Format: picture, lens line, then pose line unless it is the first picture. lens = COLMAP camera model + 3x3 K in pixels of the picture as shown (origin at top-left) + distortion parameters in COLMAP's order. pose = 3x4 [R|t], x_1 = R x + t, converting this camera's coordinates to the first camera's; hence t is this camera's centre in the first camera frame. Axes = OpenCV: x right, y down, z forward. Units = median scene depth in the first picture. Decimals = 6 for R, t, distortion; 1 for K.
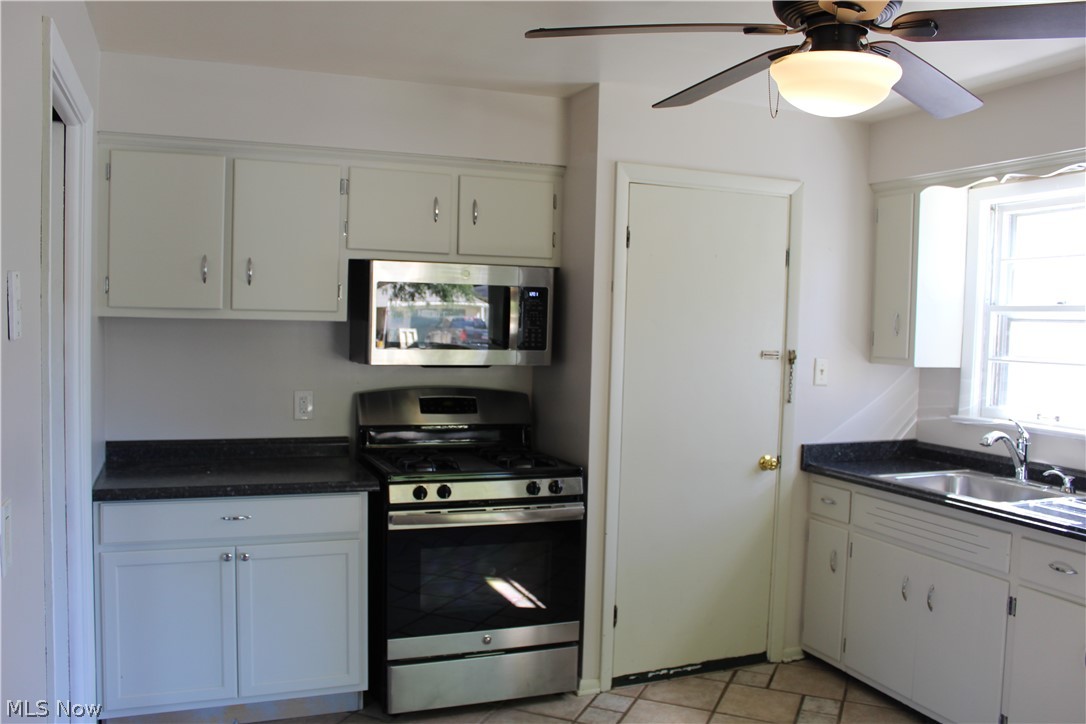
lens RADIAL K [[902.9, 0, 539.3], [0, 902.9, 367.6], [0, 0, 1]] dist [-0.168255, 0.160555]
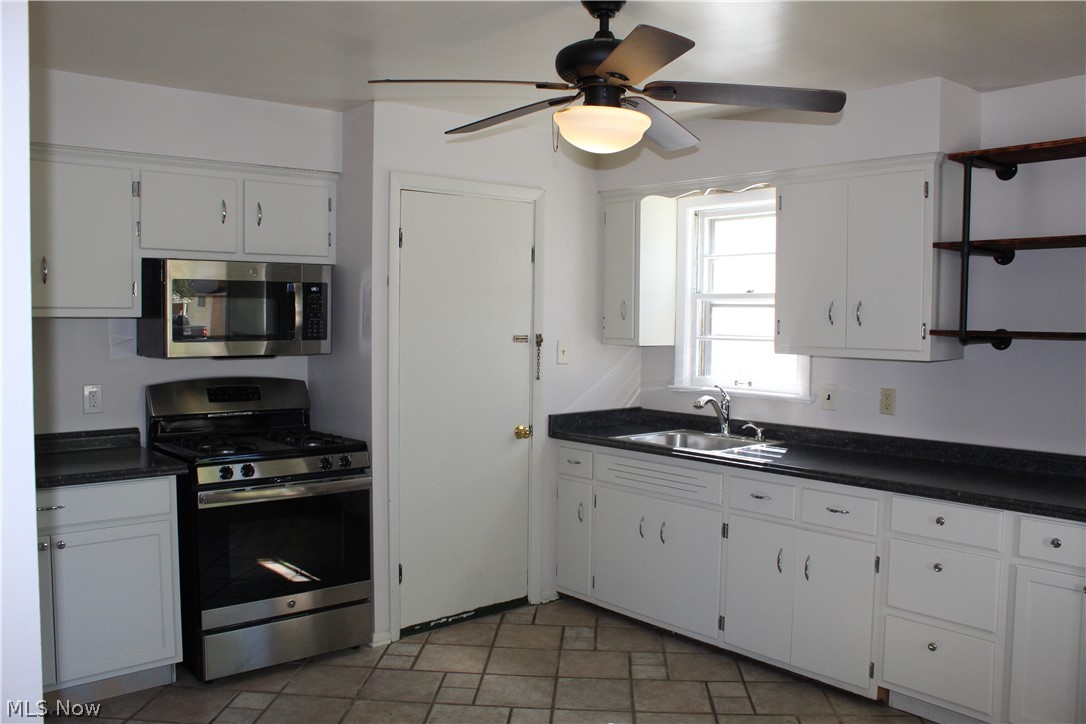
lens RADIAL K [[902.9, 0, 539.3], [0, 902.9, 367.6], [0, 0, 1]] dist [-0.168255, 0.160555]
pose [[0.947497, -0.034203, 0.317929, -0.099231], [0.030904, 0.999404, 0.015413, 0.006183], [-0.318267, -0.004778, 0.947989, -0.126358]]
